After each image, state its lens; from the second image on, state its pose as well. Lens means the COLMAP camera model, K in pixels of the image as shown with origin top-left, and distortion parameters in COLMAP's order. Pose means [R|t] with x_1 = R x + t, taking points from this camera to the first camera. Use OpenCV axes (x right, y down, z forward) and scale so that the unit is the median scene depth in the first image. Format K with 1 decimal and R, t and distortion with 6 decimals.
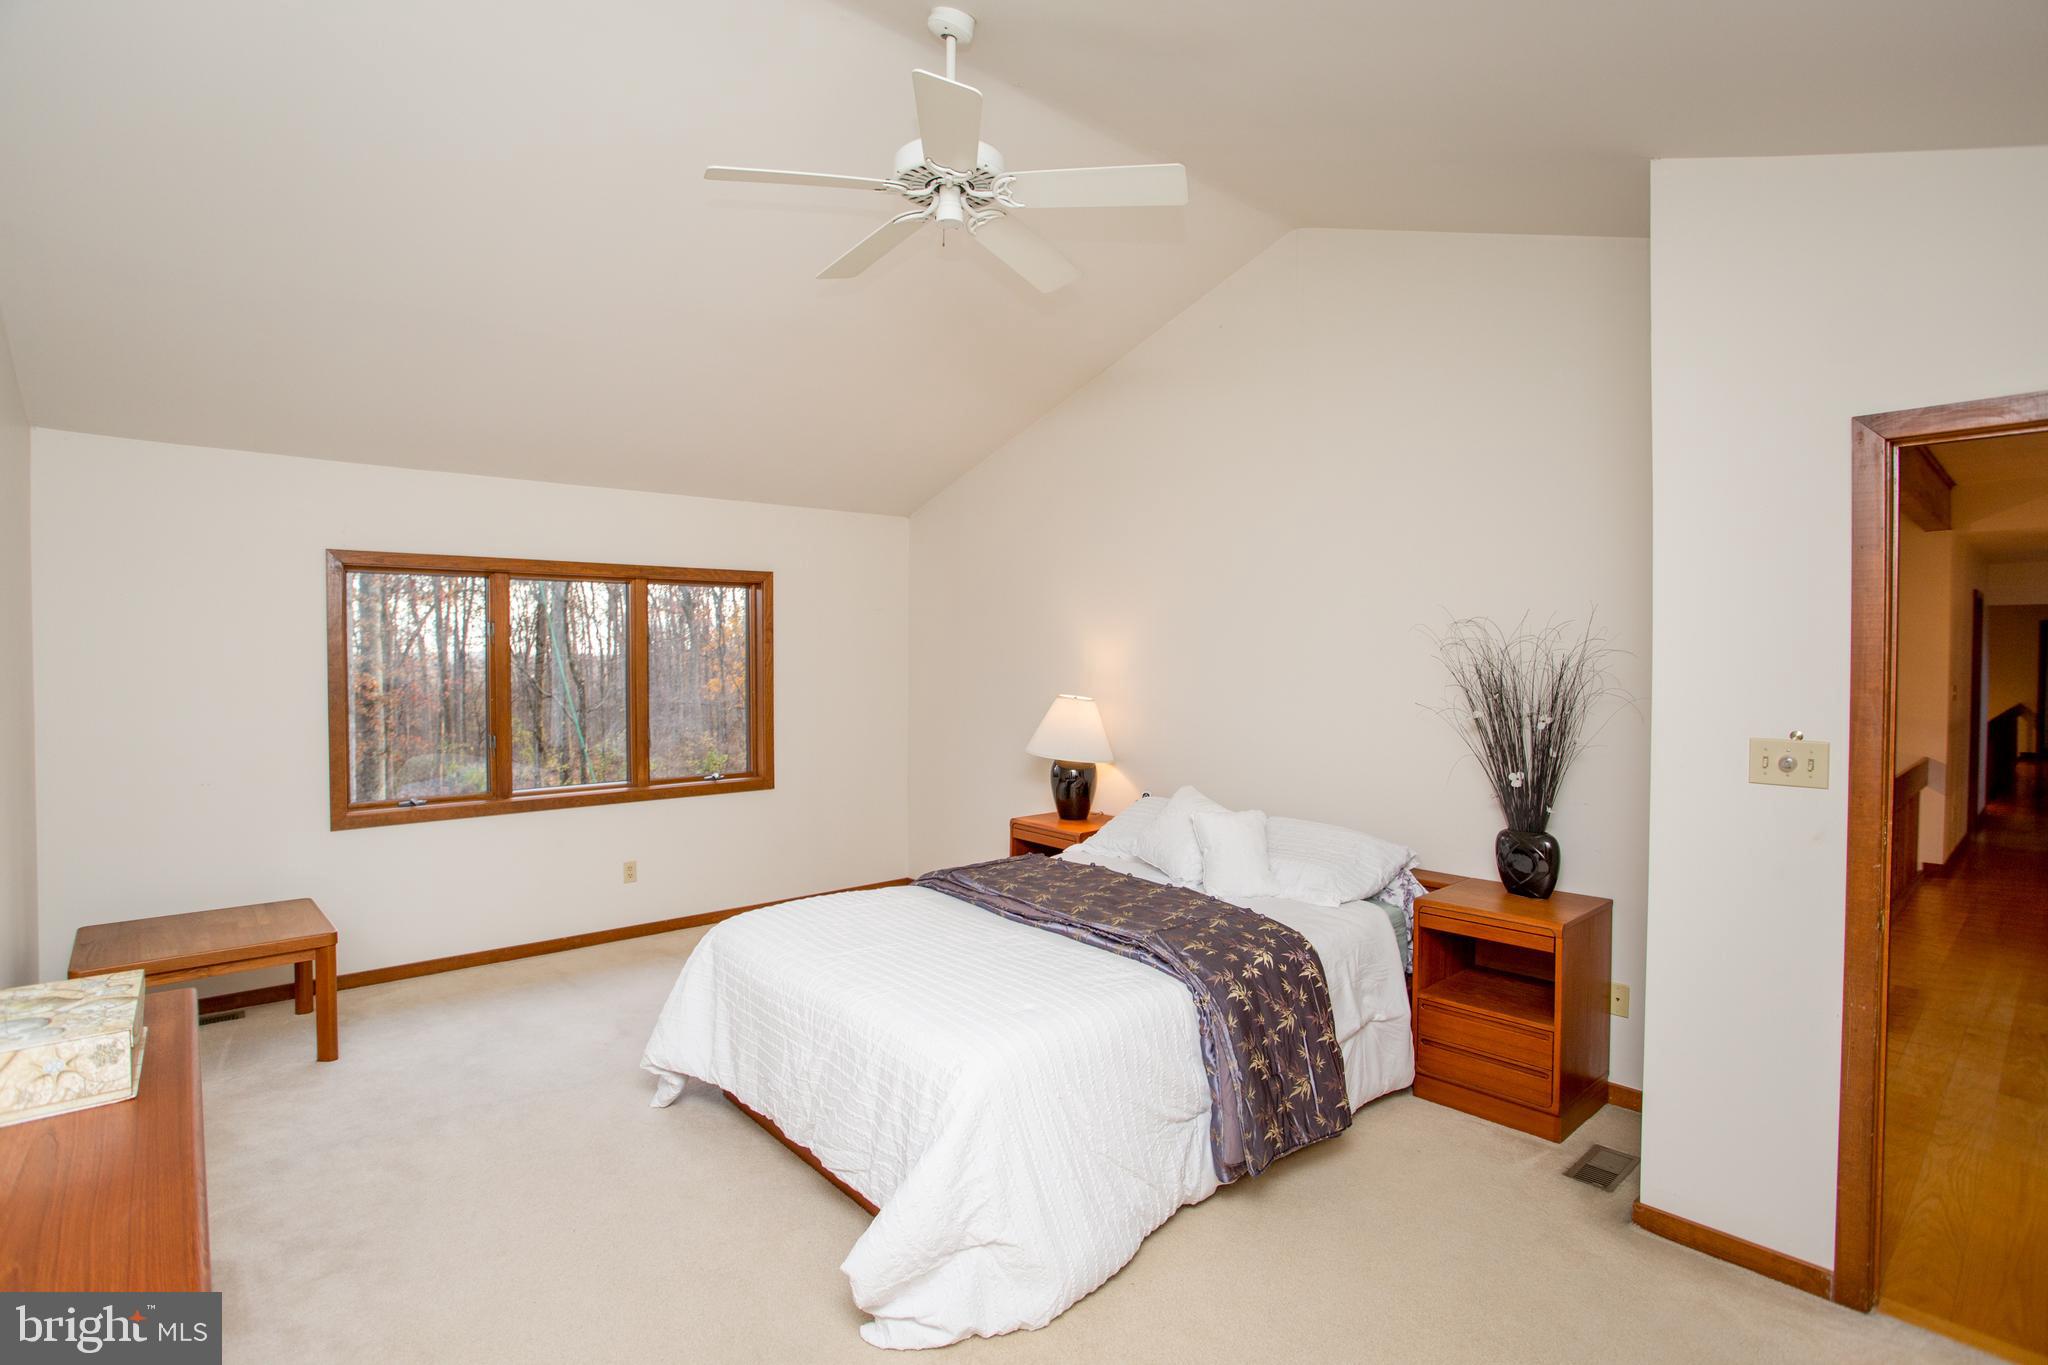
lens RADIAL K [[991.4, 0, 1019.0], [0, 991.4, 674.5], [0, 0, 1]] dist [-0.081029, 0.034005]
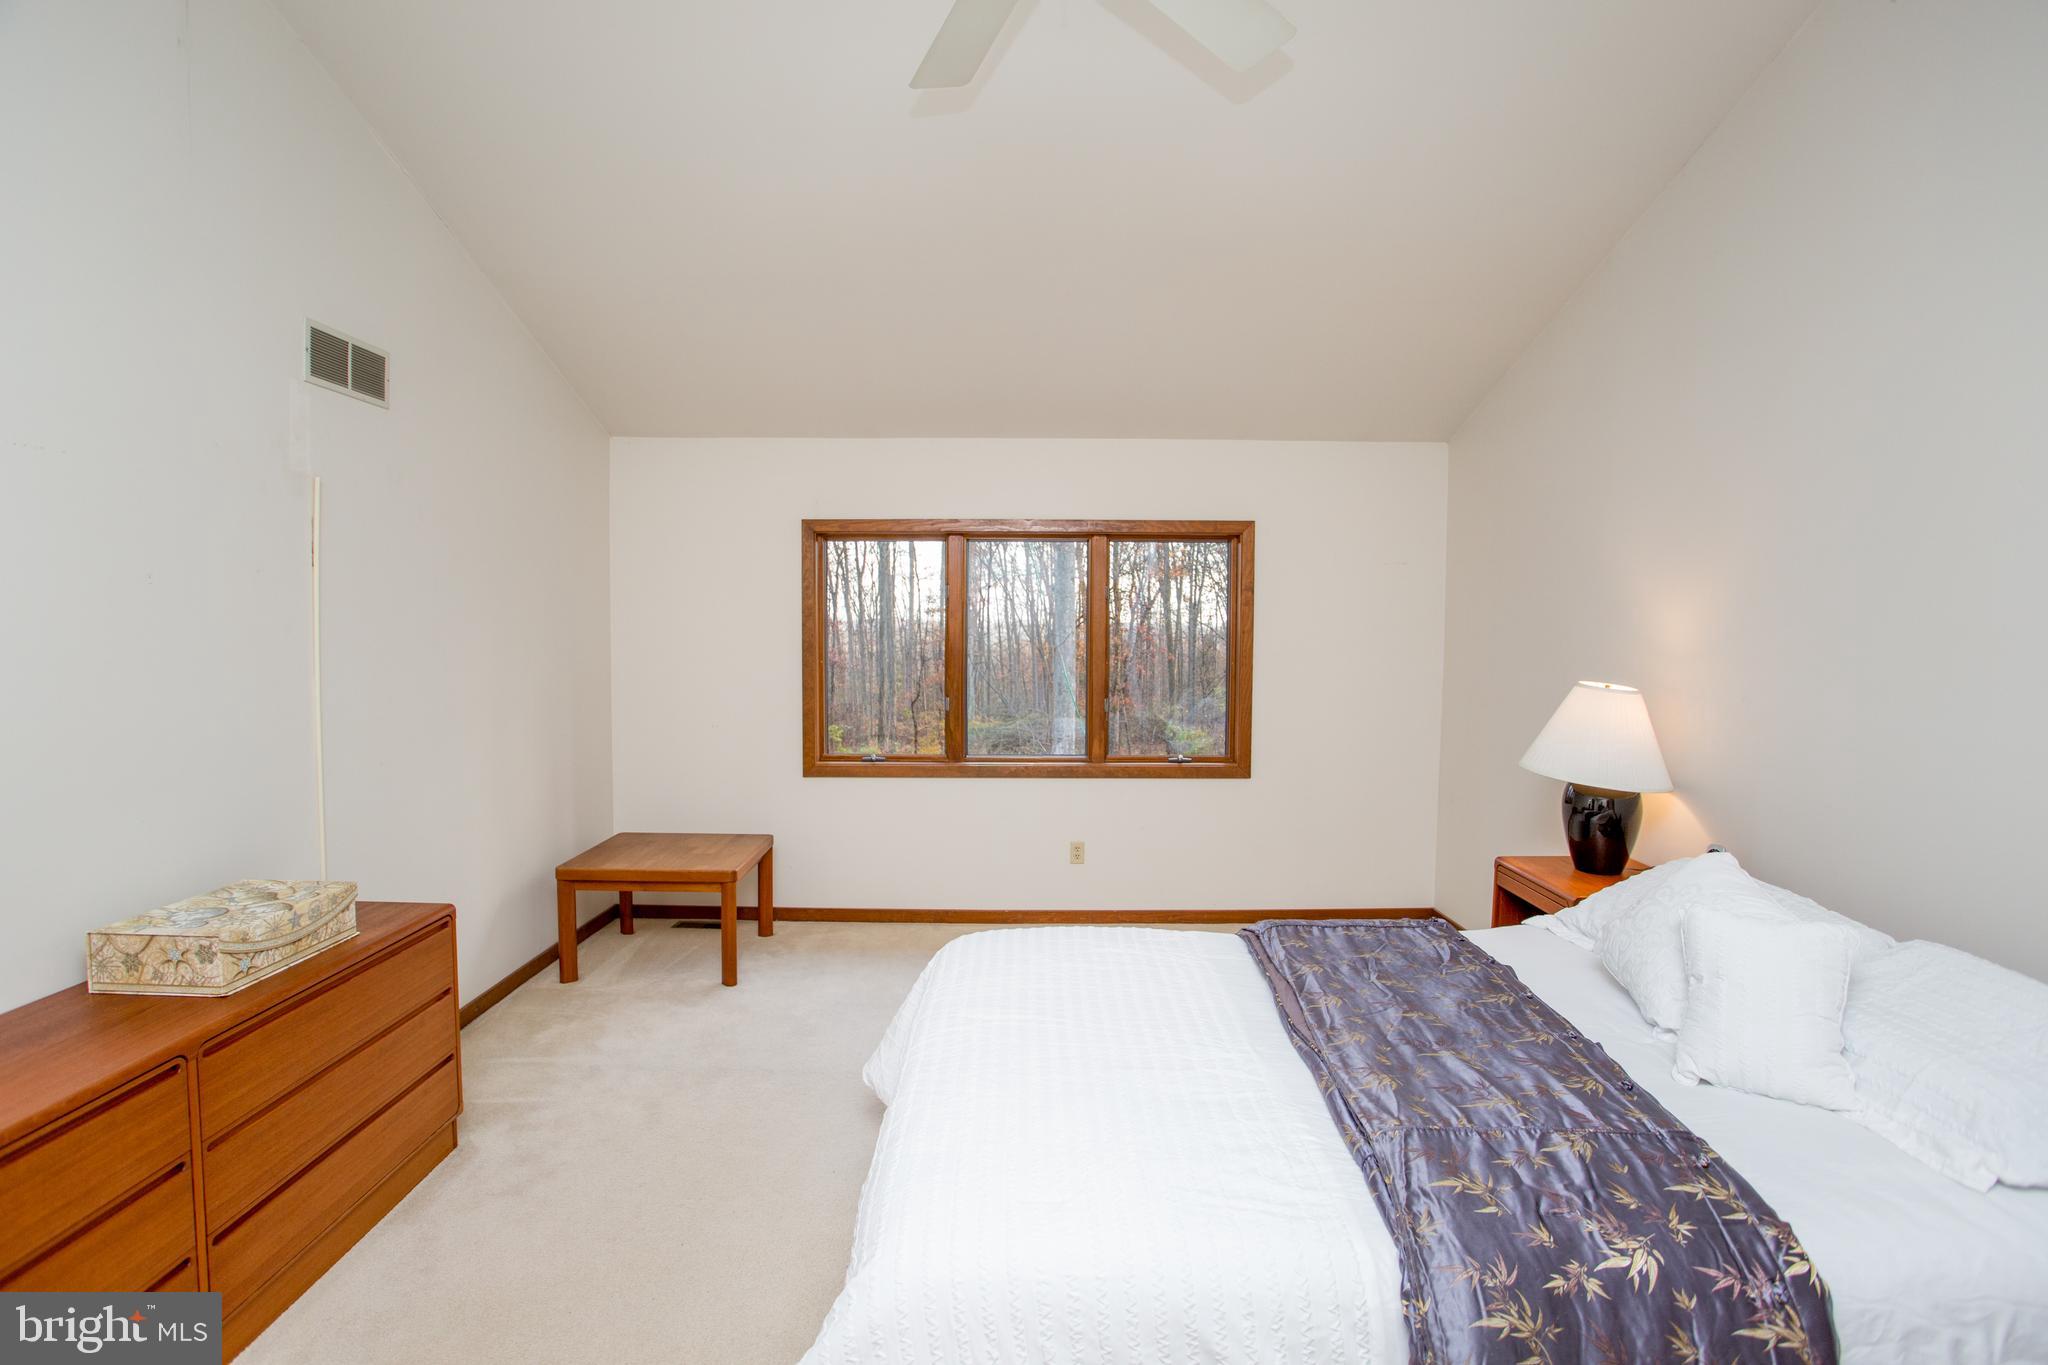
lens RADIAL K [[991.4, 0, 1019.0], [0, 991.4, 674.5], [0, 0, 1]] dist [-0.081029, 0.034005]
pose [[0.755602, 0.037982, -0.653928, 0.179590], [-0.020043, 0.999191, 0.034877, 0.001486], [0.654724, -0.013246, 0.755752, 0.272558]]
